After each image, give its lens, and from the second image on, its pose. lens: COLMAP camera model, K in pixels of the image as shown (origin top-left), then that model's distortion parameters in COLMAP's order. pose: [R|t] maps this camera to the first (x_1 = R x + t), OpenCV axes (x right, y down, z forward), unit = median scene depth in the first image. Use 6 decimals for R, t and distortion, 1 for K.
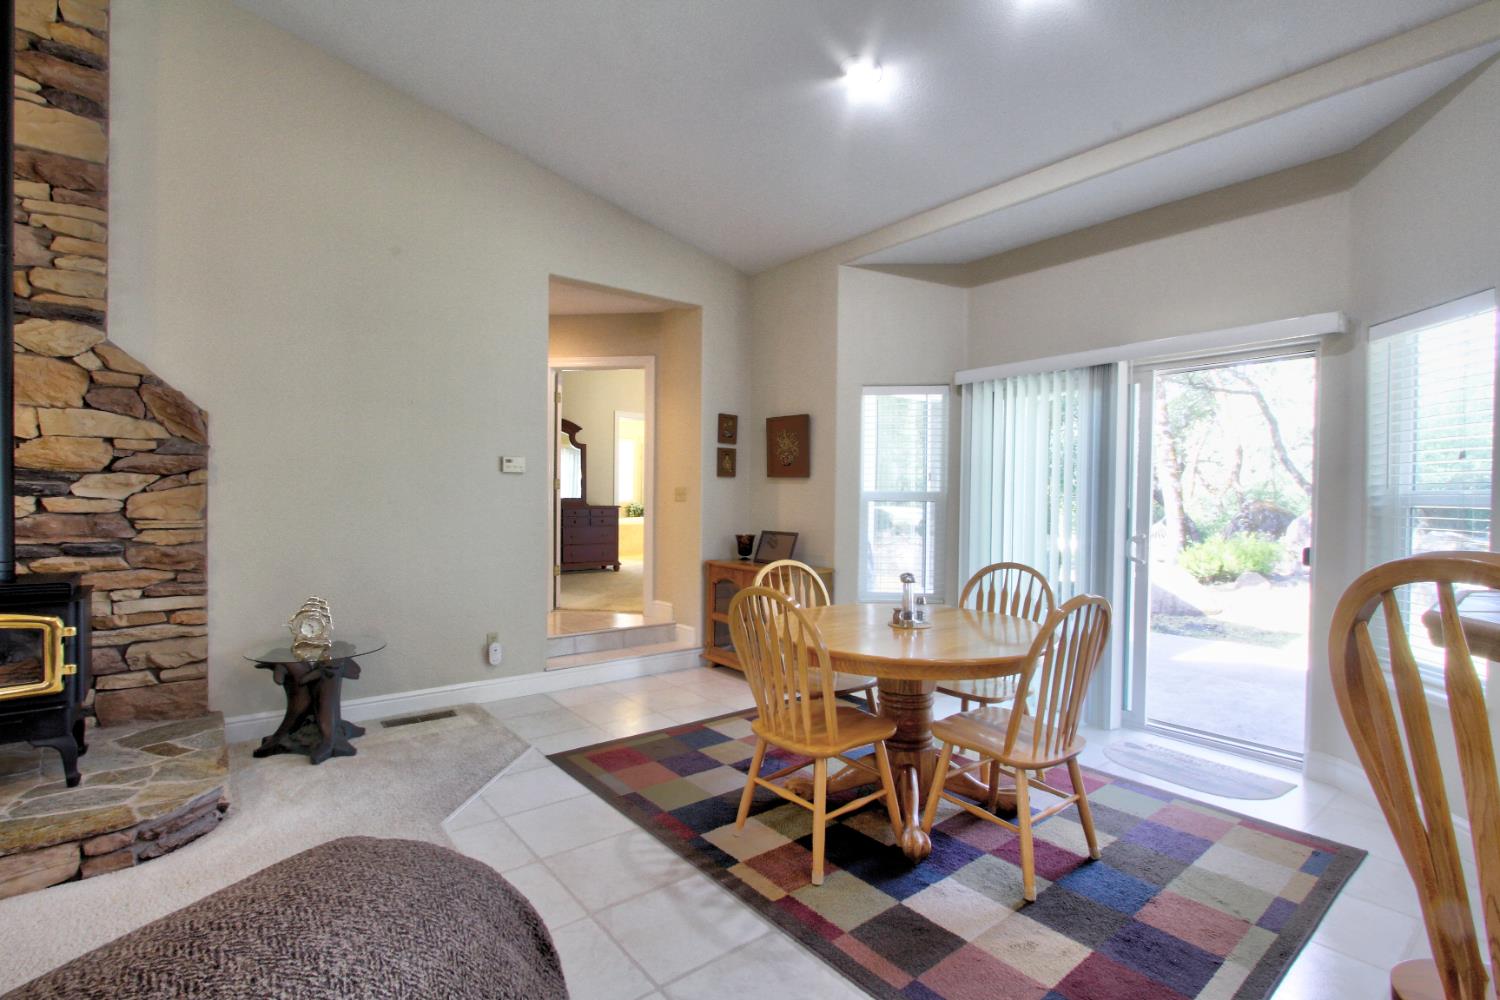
lens RADIAL K [[697.1, 0, 742.3], [0, 697.1, 500.7], [0, 0, 1]] dist [-0.010301, 0.001183]
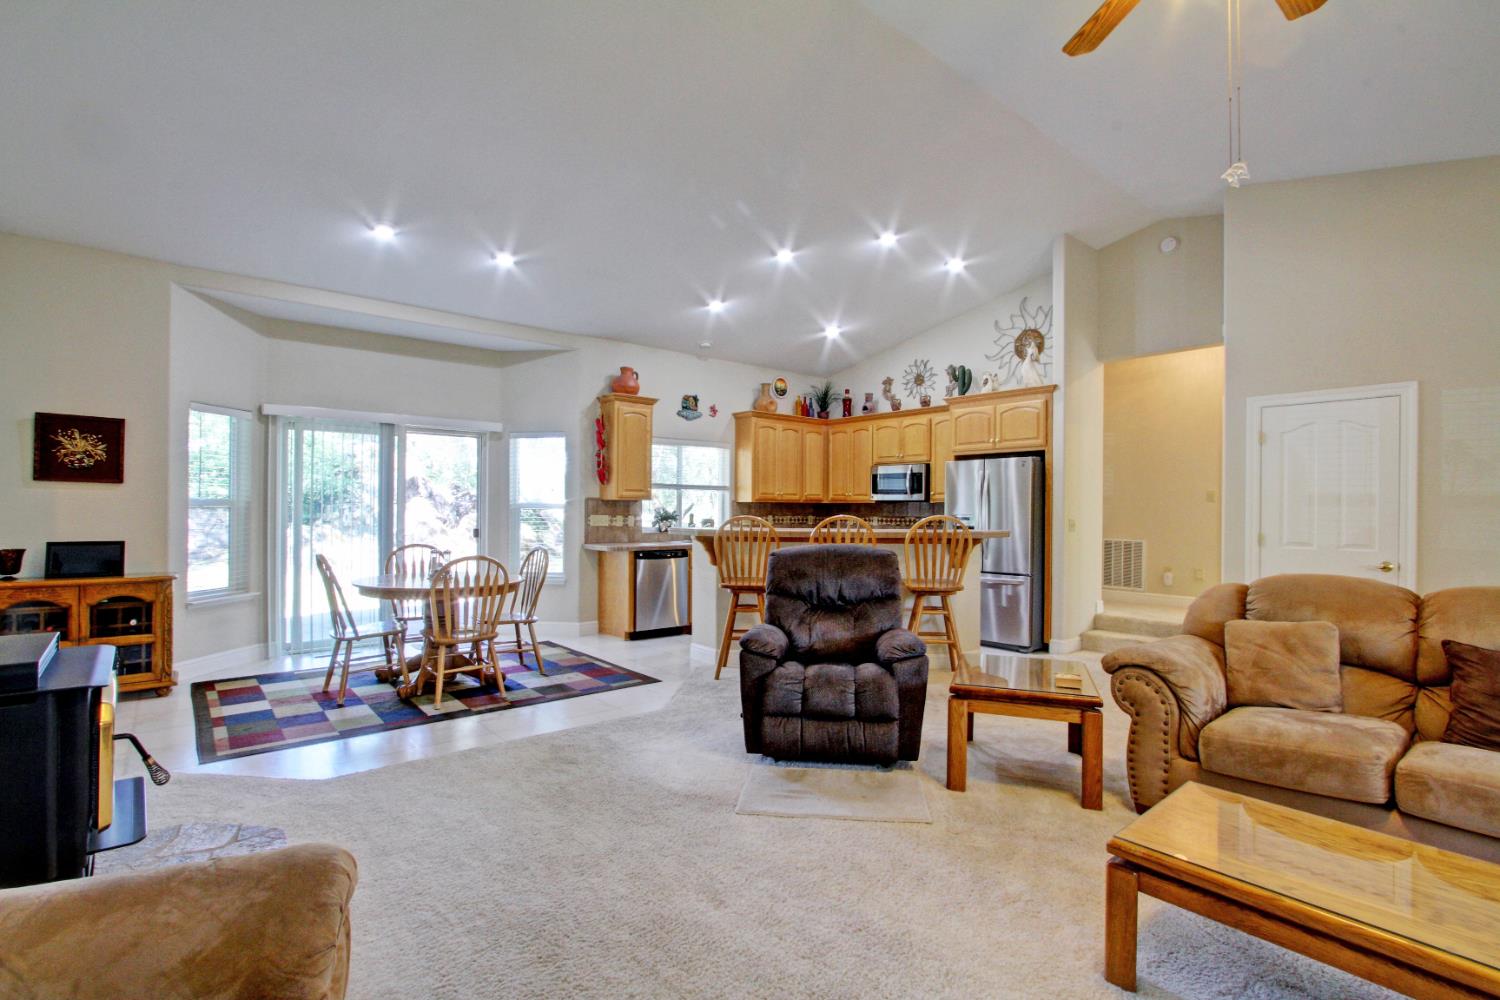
lens RADIAL K [[697.1, 0, 756.2], [0, 697.1, 510.8], [0, 0, 1]] dist [-0.010301, 0.001183]
pose [[-0.039065, -0.011172, 0.999174, -1.306216], [0.001251, 0.999936, 0.011229, -0.009564], [-0.999236, 0.001689, -0.039048, 0.231860]]
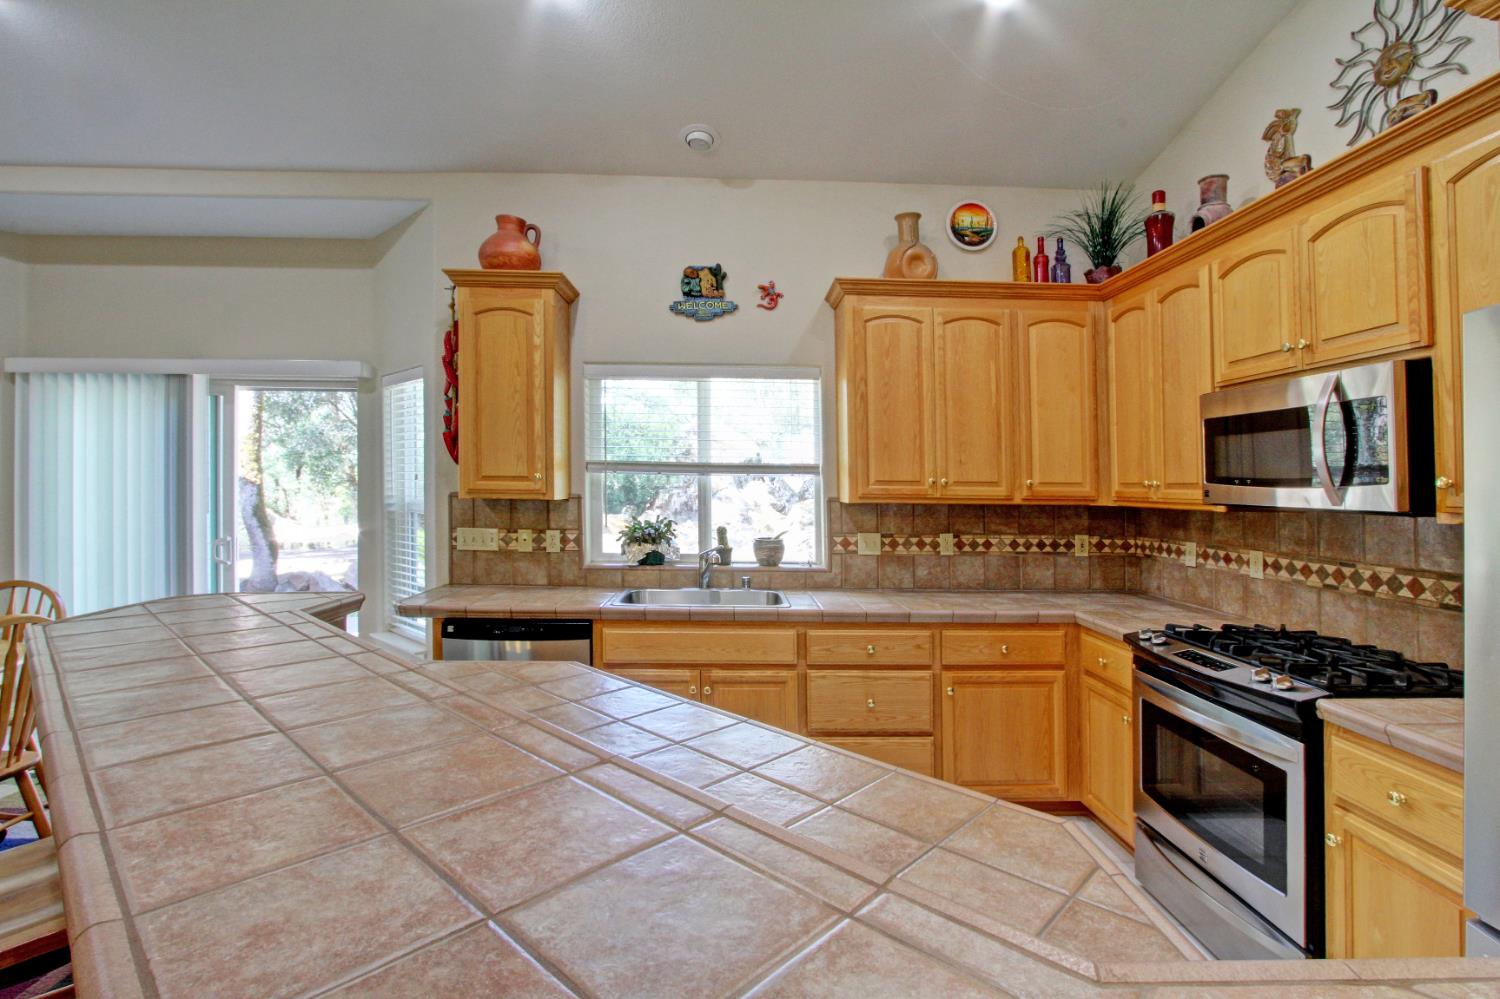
lens RADIAL K [[697.1, 0, 776.8], [0, 697.1, 479.1], [0, 0, 1]] dist [-0.010301, 0.001183]
pose [[0.589344, 0.006290, 0.807858, 0.247630], [0.000276, 0.999968, -0.007987, -0.038526], [-0.807882, 0.004930, 0.589324, -0.348948]]
